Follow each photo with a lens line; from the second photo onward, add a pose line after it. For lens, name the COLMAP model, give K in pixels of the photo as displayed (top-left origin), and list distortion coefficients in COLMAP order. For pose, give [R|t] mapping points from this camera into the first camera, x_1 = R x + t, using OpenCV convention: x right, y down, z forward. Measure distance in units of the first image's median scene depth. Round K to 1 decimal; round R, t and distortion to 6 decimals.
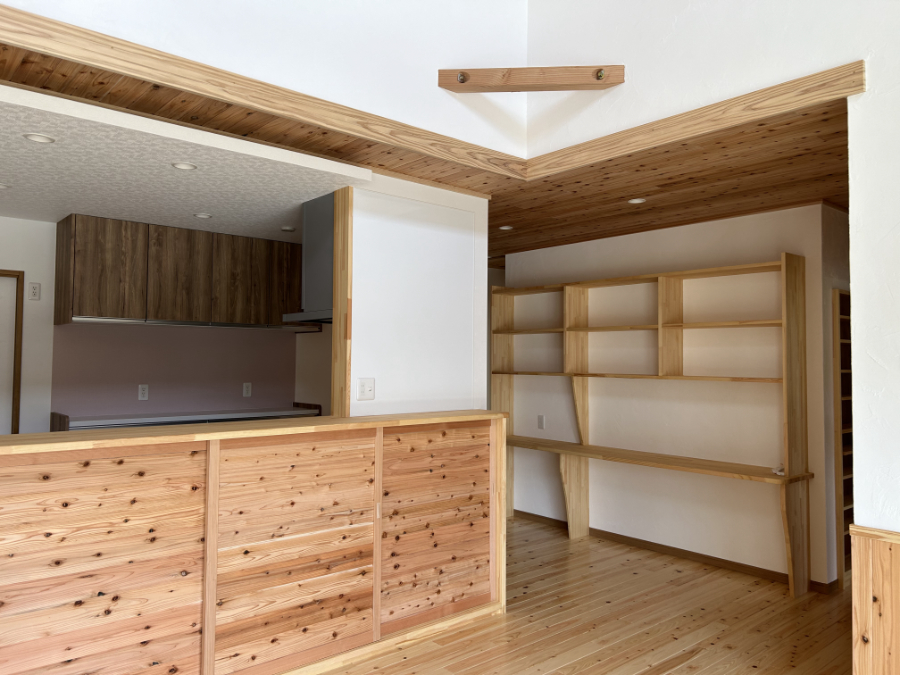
lens RADIAL K [[671.2, 0, 451.9], [0, 671.2, 329.8], [0, 0, 1]] dist [0.047363, -0.052773]
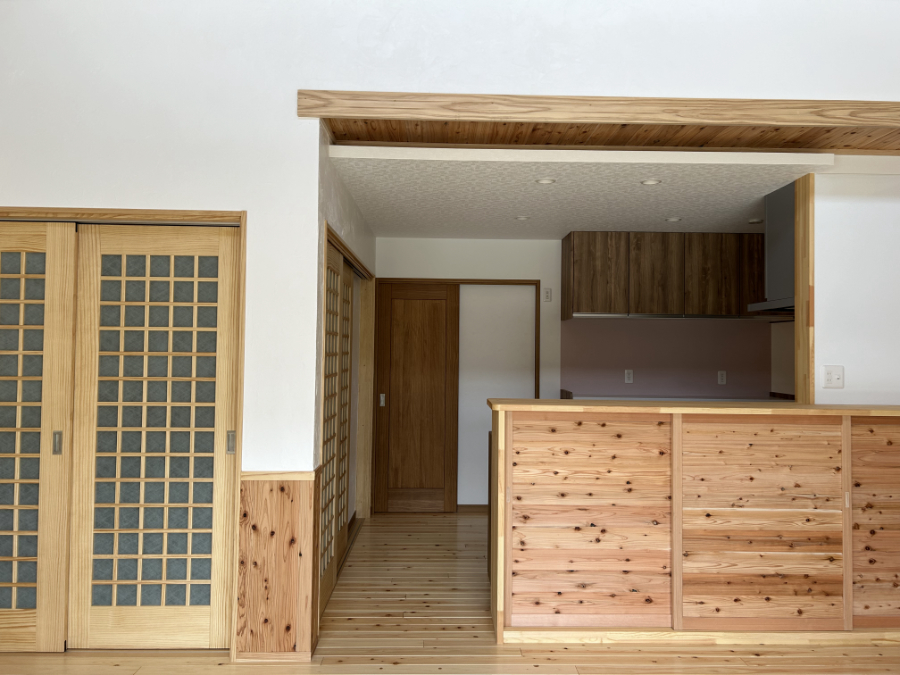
lens RADIAL K [[671.2, 0, 449.6], [0, 671.2, 339.7], [0, 0, 1]] dist [0.047363, -0.052773]
pose [[0.761068, -0.007078, -0.648633, 0.094166], [0.022489, 0.999627, 0.015479, 0.006239], [0.648282, -0.026368, 0.760944, -0.125052]]
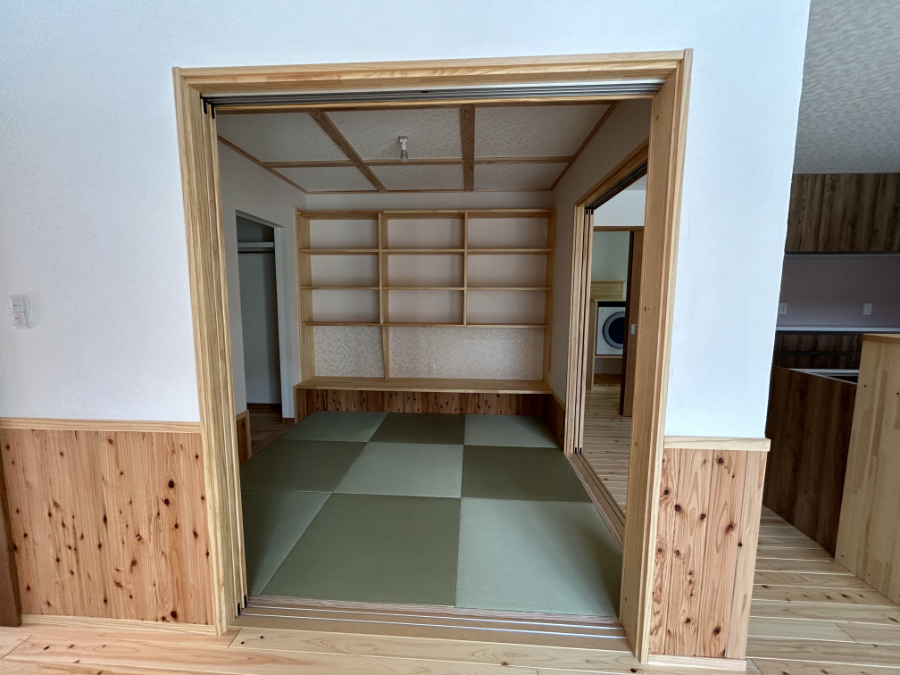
lens RADIAL K [[365.0, 0, 452.5], [0, 365.0, 341.4], [0, 0, 1]] dist [0.000811, 0.001173]
pose [[0.707035, 0.086609, -0.701855, -0.594595], [0.030978, 0.987726, 0.153093, 0.035716], [0.706500, -0.129984, 0.695674, -0.010424]]
